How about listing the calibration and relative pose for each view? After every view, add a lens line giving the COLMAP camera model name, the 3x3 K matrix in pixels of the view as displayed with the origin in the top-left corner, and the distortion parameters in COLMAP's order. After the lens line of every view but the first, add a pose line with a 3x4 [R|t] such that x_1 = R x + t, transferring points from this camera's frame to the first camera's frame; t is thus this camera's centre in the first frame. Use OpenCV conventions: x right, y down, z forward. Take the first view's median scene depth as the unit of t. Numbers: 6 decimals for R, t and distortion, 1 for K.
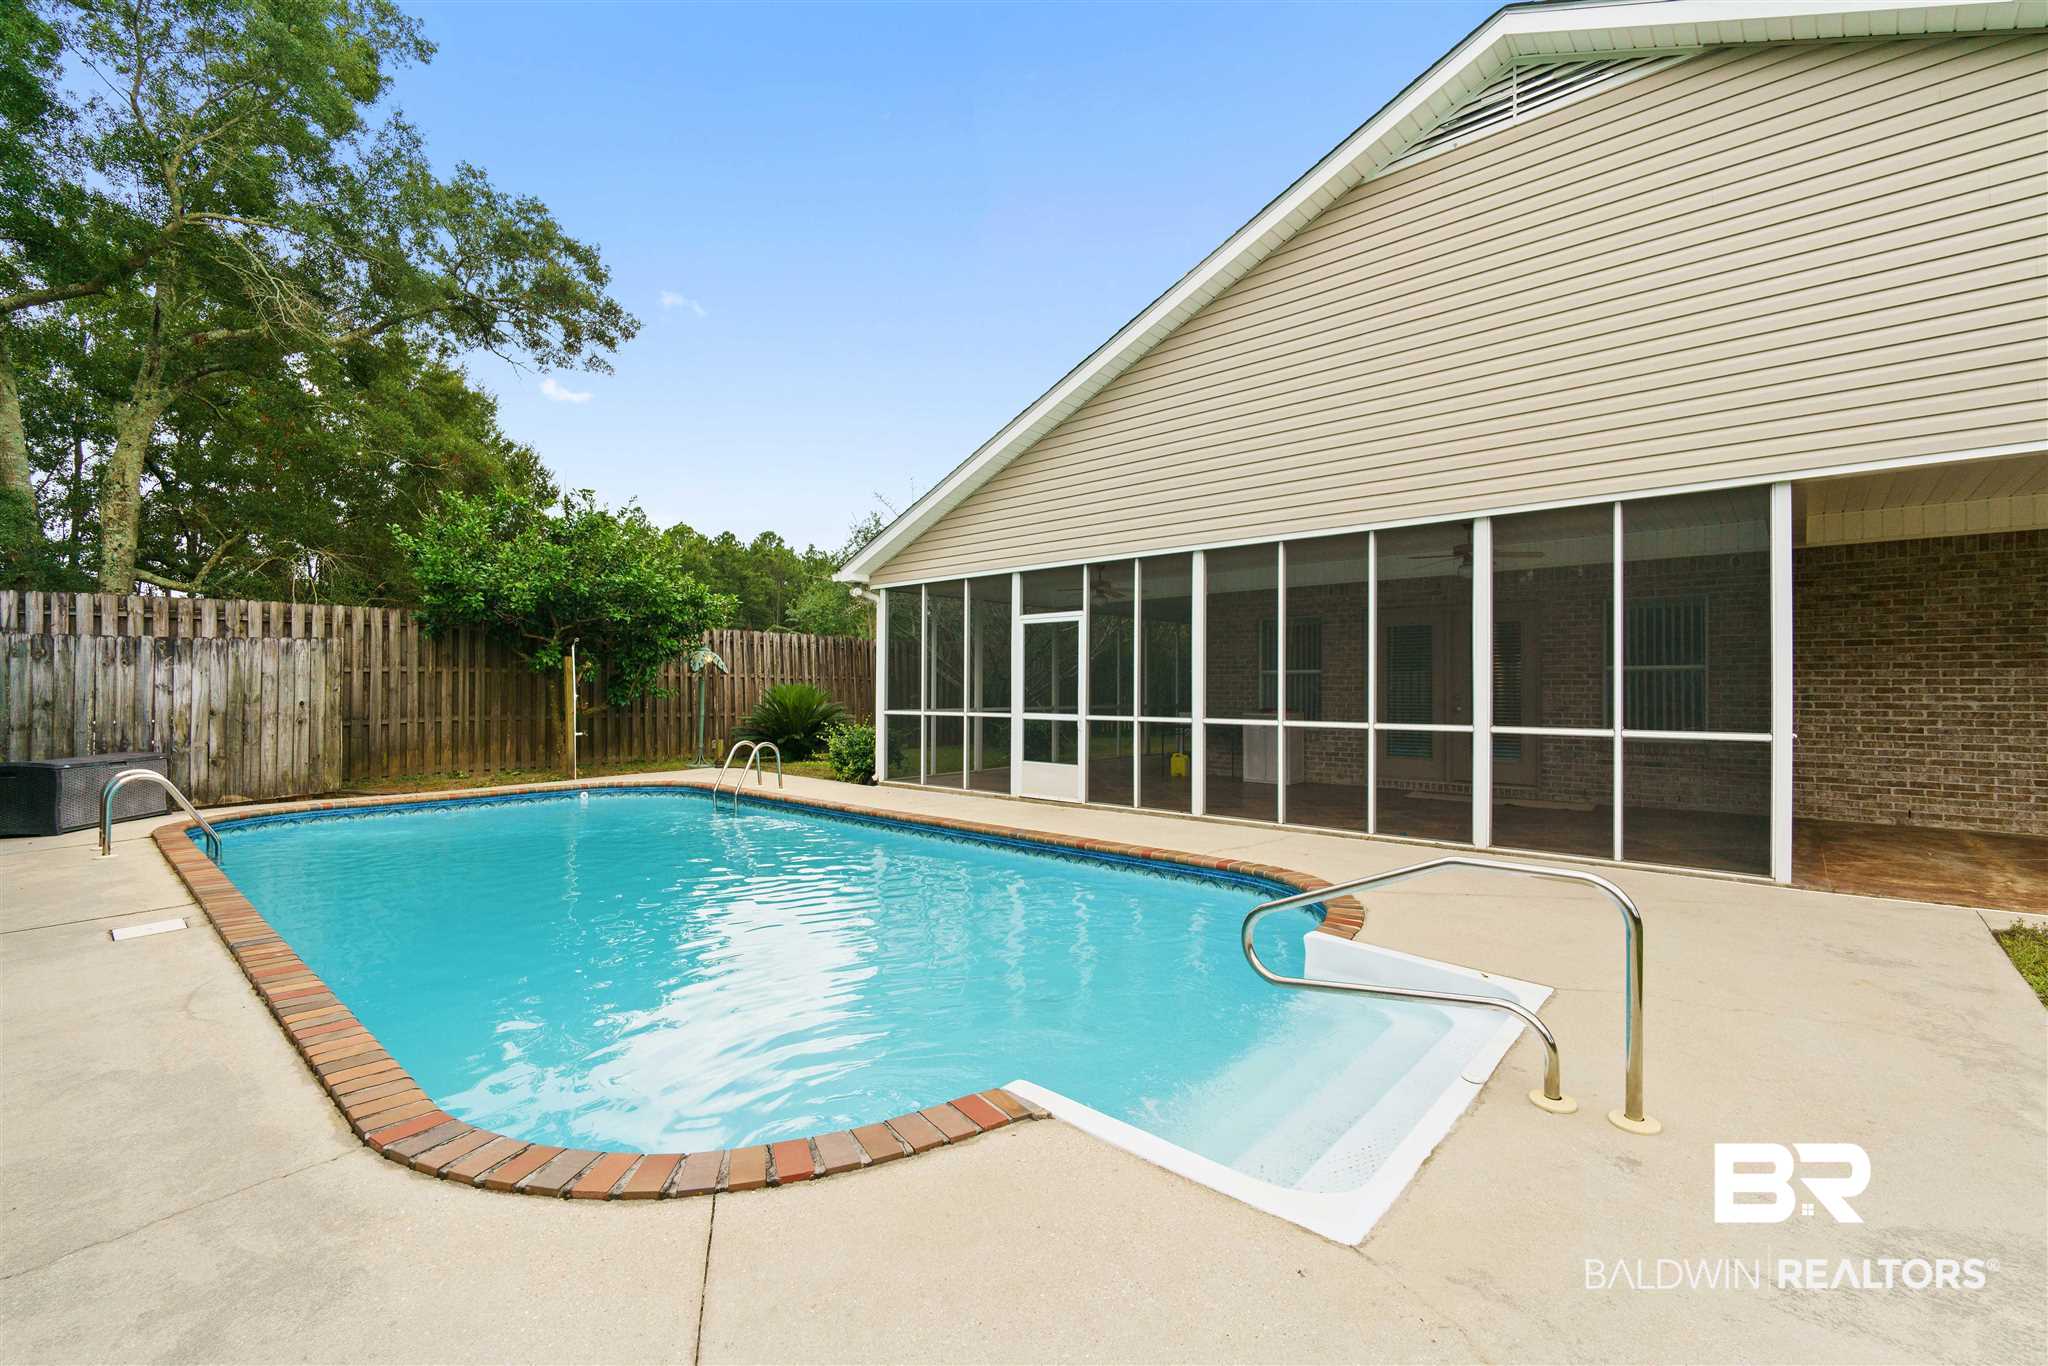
lens RADIAL K [[885.3, 0, 1019.4], [0, 885.3, 679.8], [0, 0, 1]] dist [-0.002090, 0.001204]
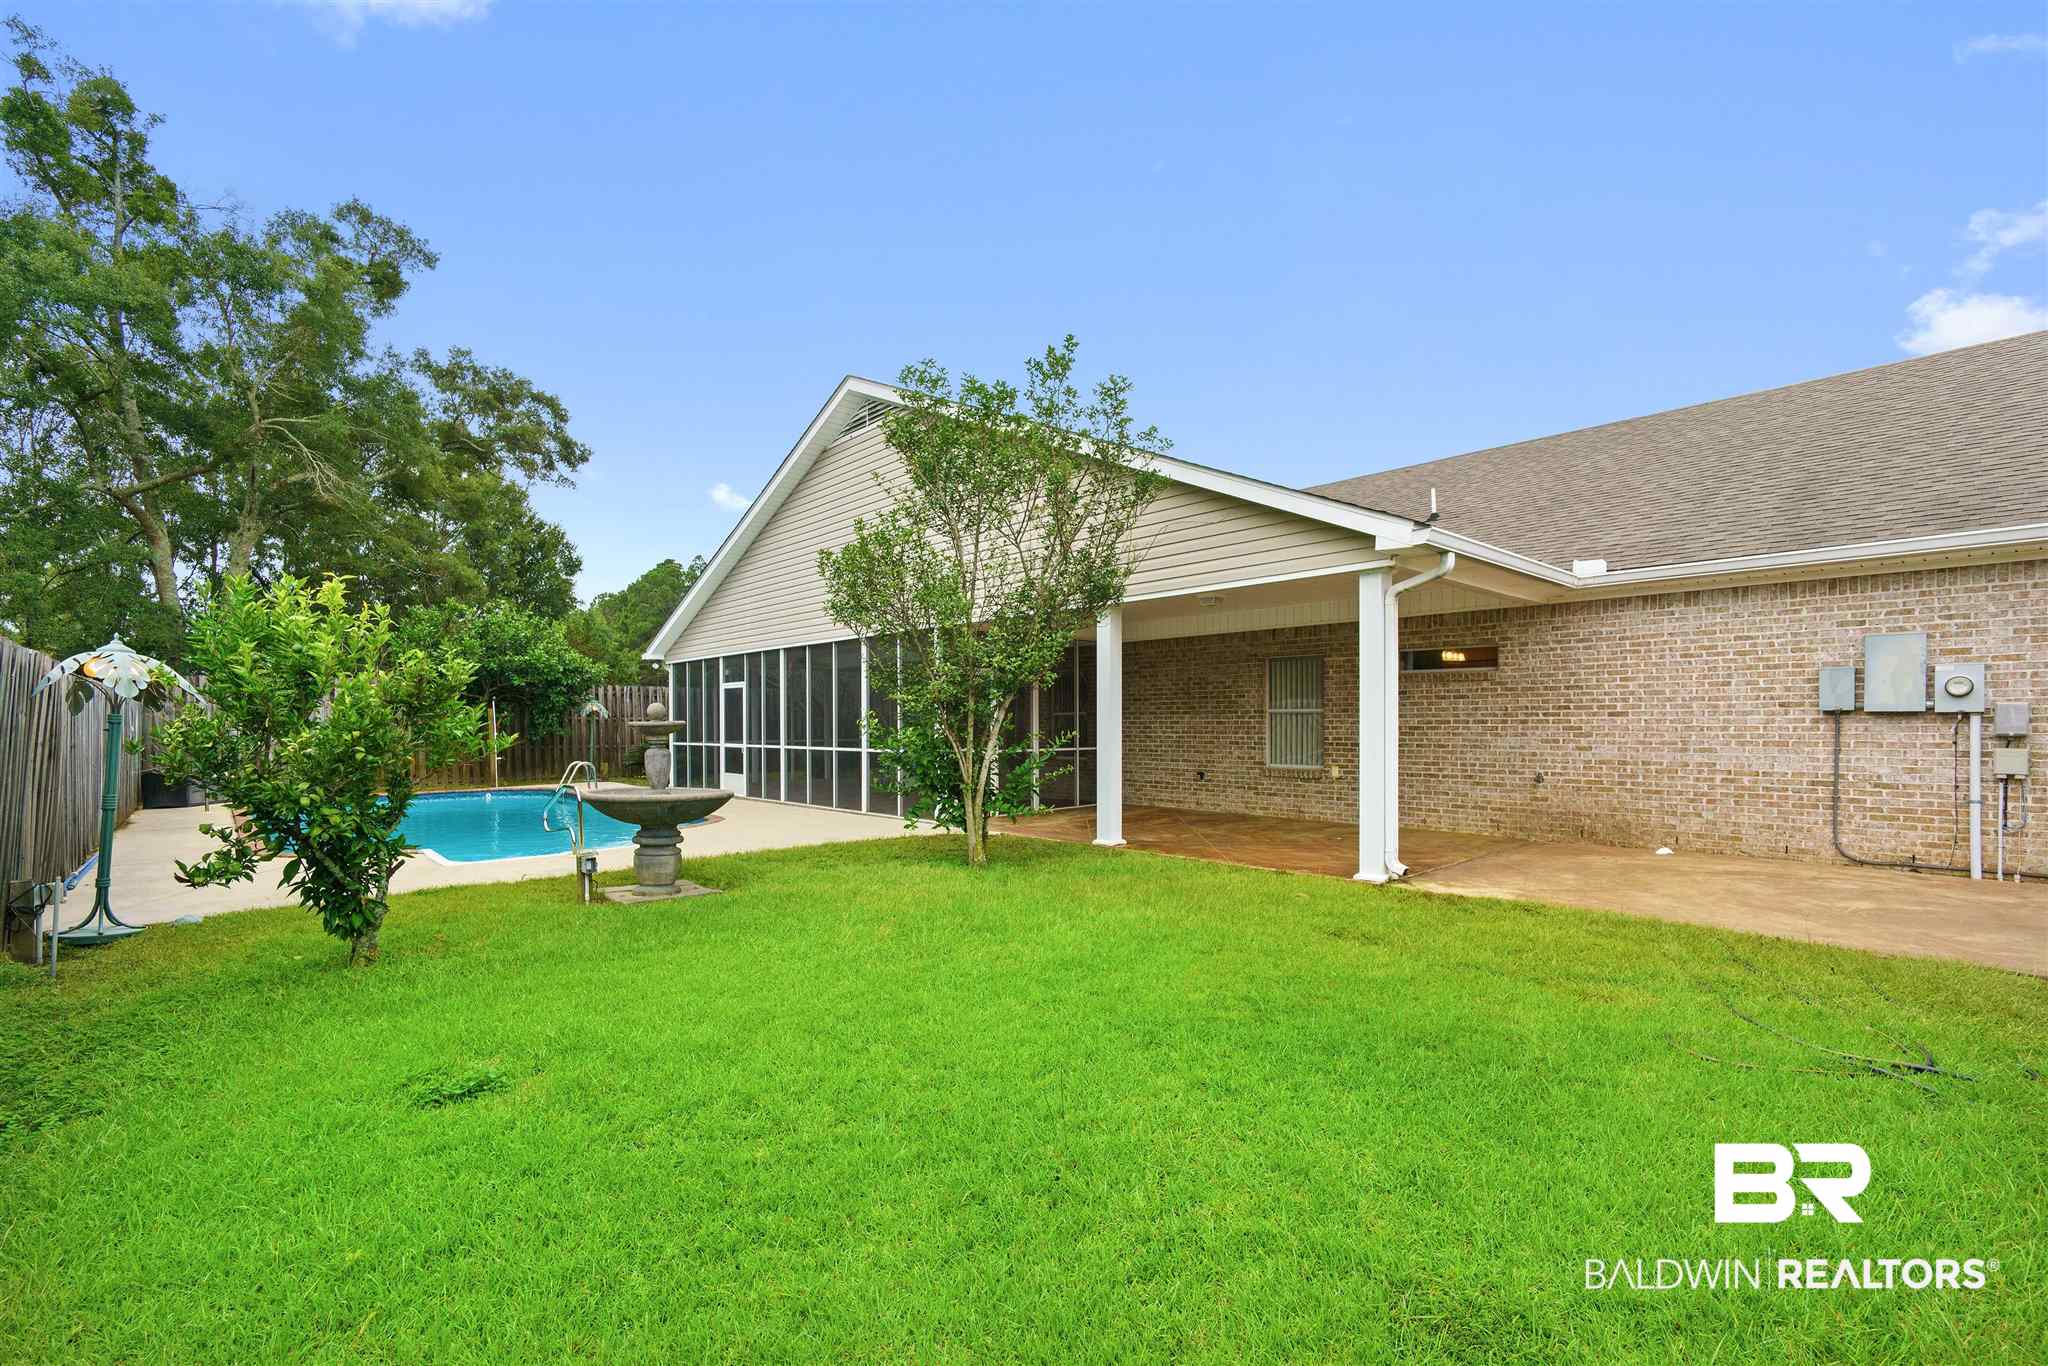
lens RADIAL K [[885.3, 0, 980.0], [0, 885.3, 735.3], [0, 0, 1]] dist [-0.002090, 0.001204]
pose [[0.993725, -0.002494, -0.111824, 0.654418], [0.004566, 0.999823, 0.018277, -0.005518], [0.111758, -0.018673, 0.993560, -0.557945]]
